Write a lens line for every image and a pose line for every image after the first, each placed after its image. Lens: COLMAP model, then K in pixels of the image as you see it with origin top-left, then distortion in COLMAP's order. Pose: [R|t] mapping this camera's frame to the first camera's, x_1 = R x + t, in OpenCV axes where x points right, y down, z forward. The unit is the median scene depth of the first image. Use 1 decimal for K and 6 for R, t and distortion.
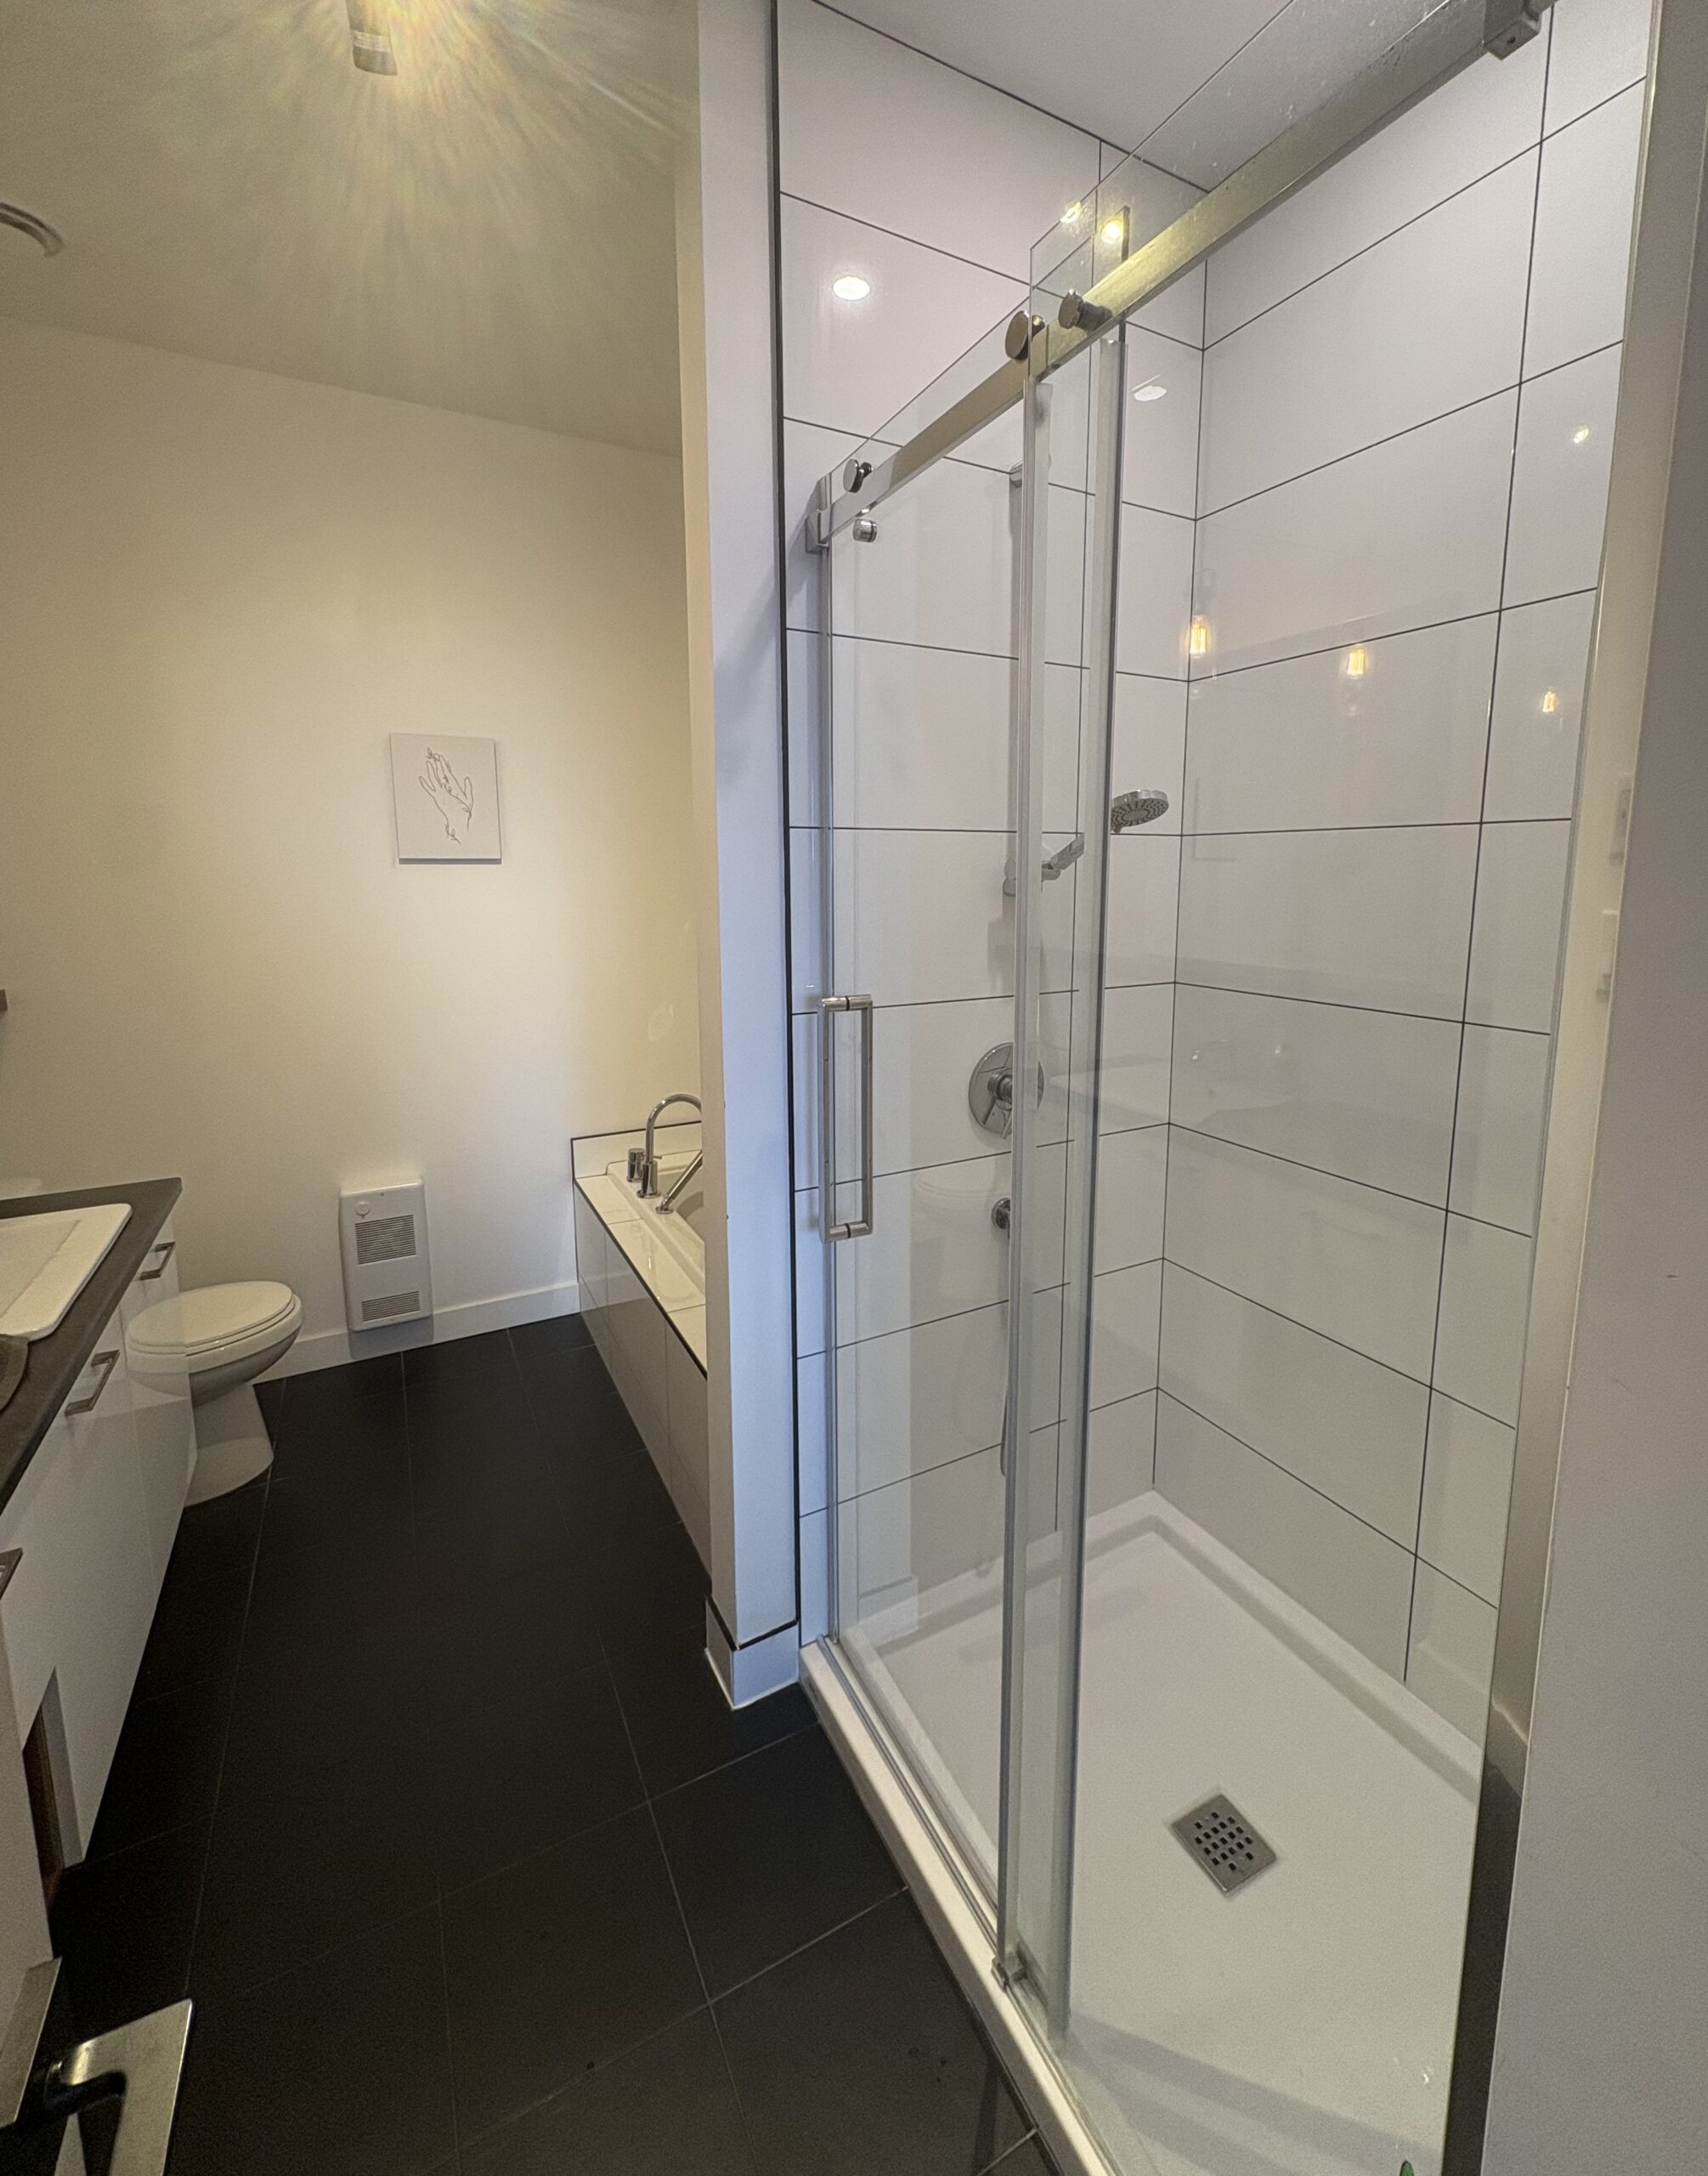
lens RADIAL K [[922.9, 0, 857.9], [0, 922.9, 1003.1], [0, 0, 1]] dist [0.000578, 0.000316]
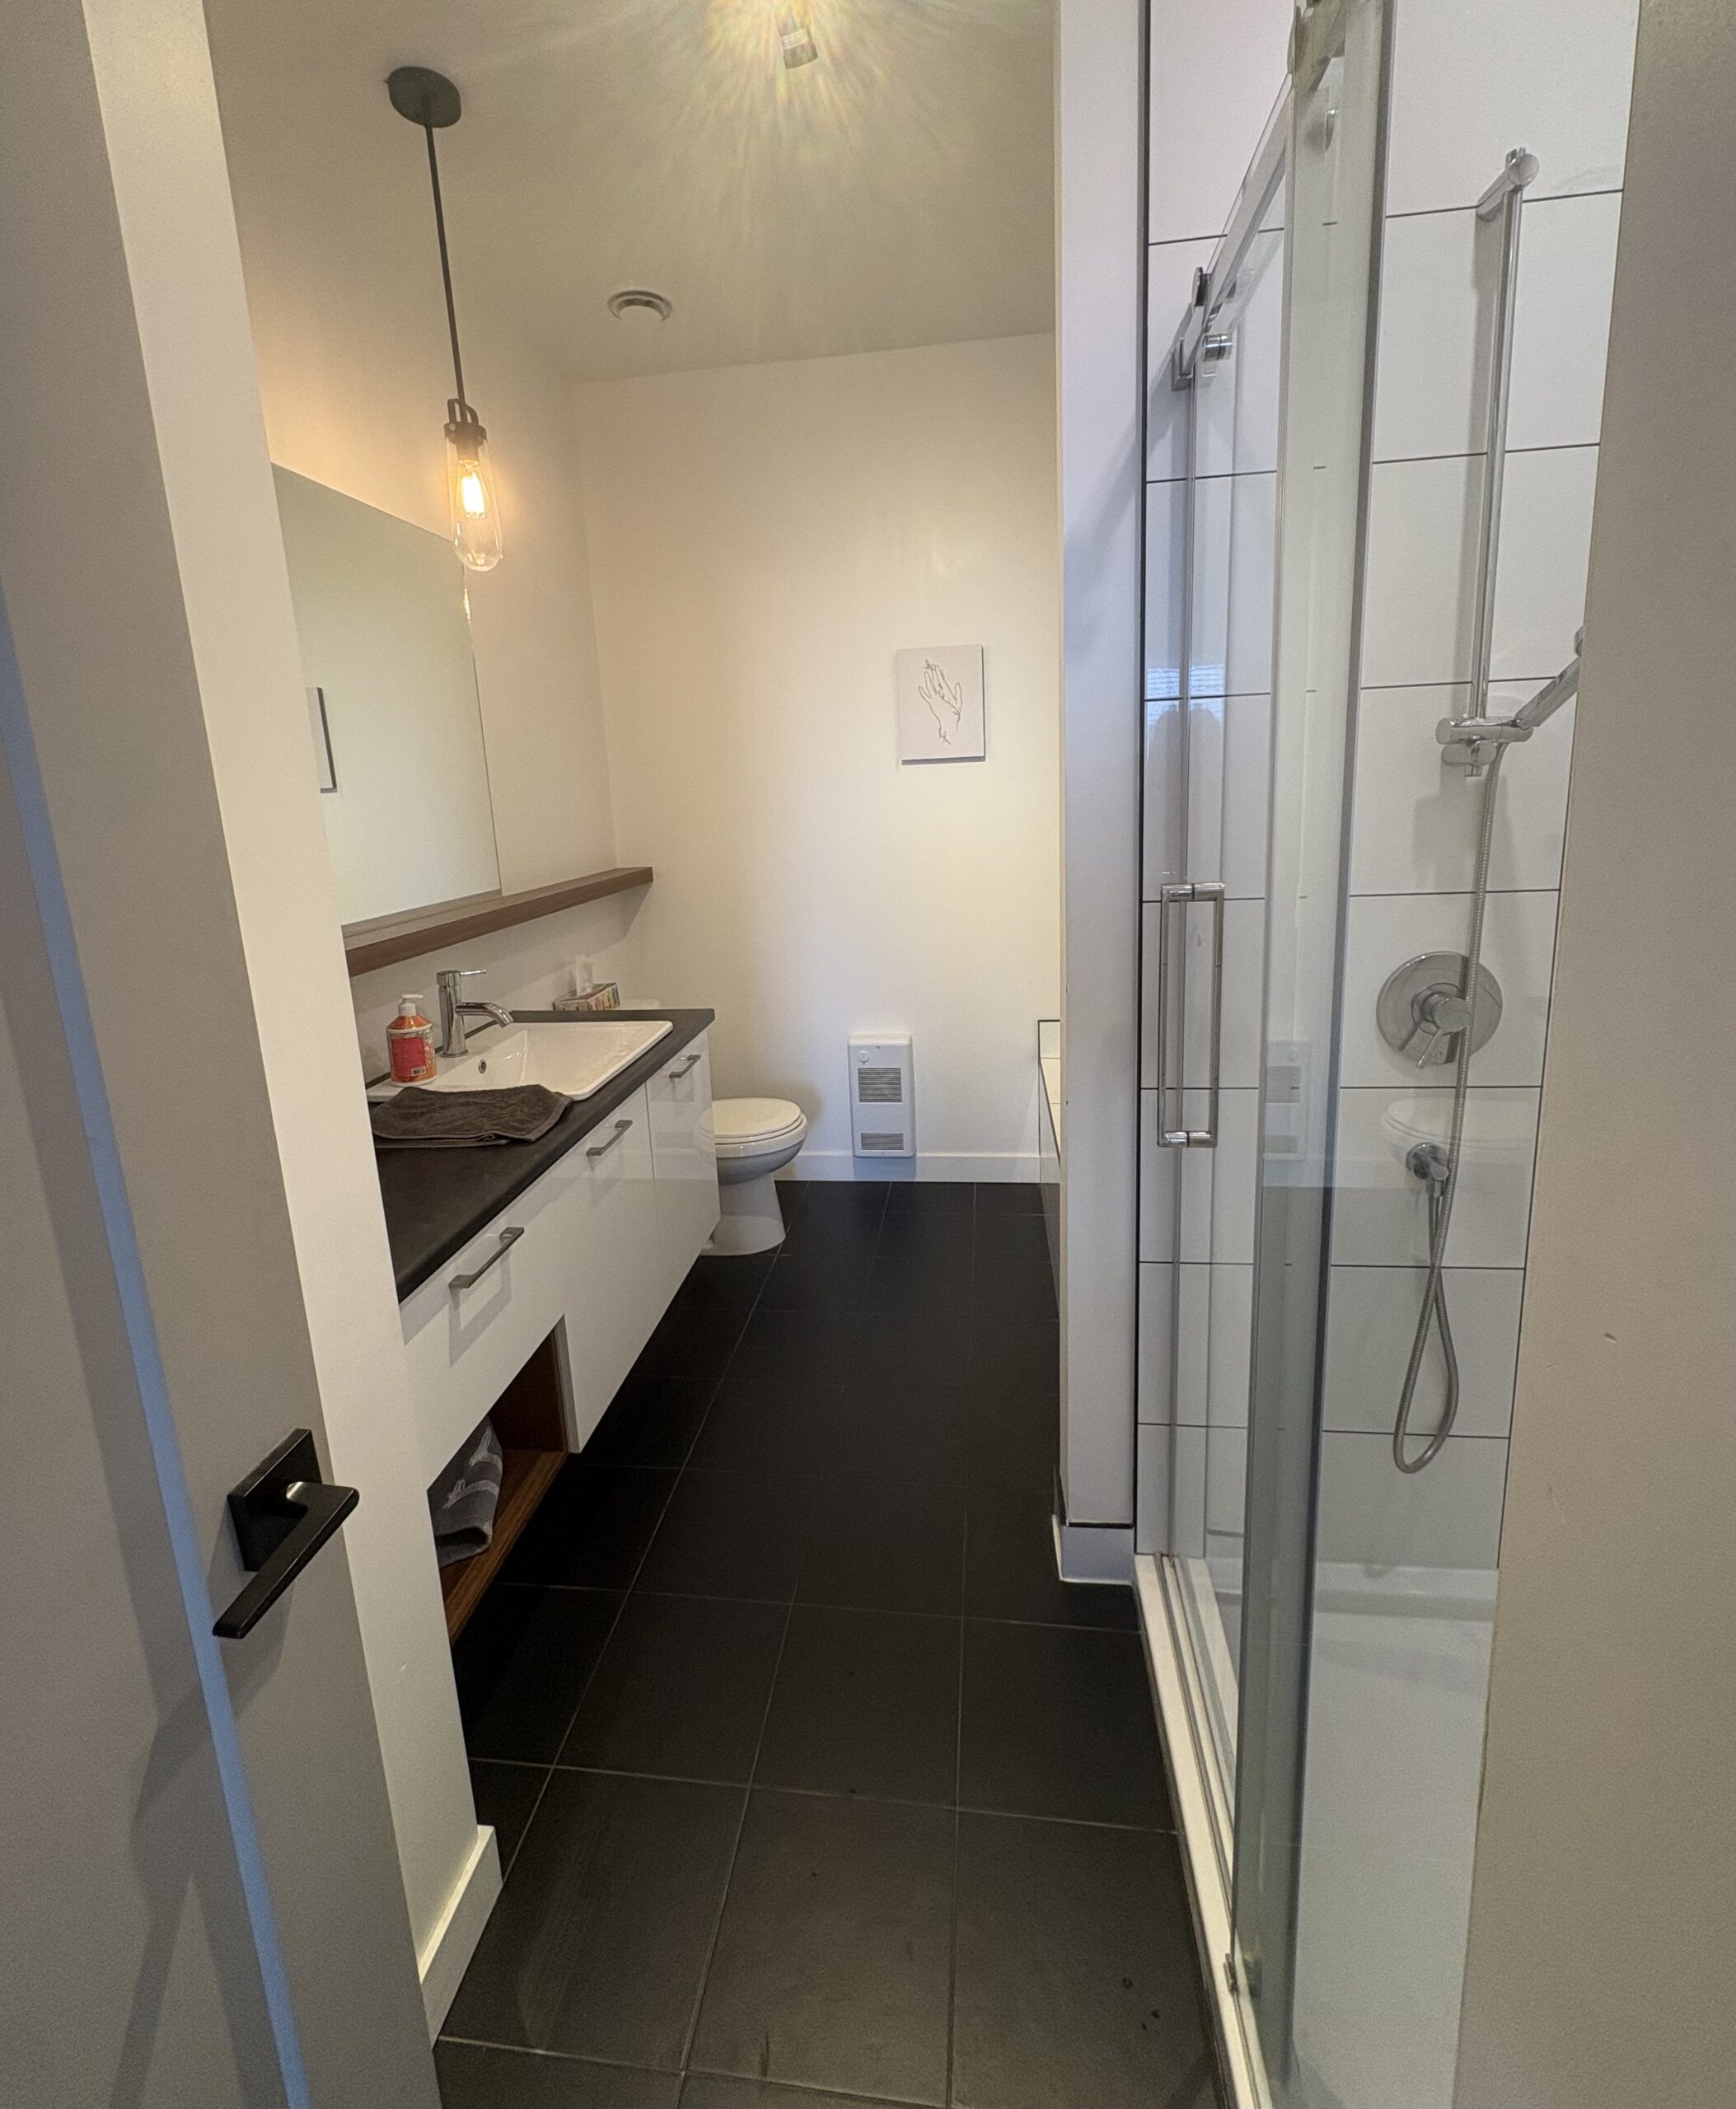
lens RADIAL K [[906.6, 0, 870.6], [0, 906.6, 947.3], [0, 0, 1]] dist [0.000169, 0.000450]
pose [[0.816491, 0.068762, -0.573249, 0.195074], [-0.040023, 0.997235, 0.062614, 0.009839], [0.575970, -0.028180, 0.816985, 0.068162]]
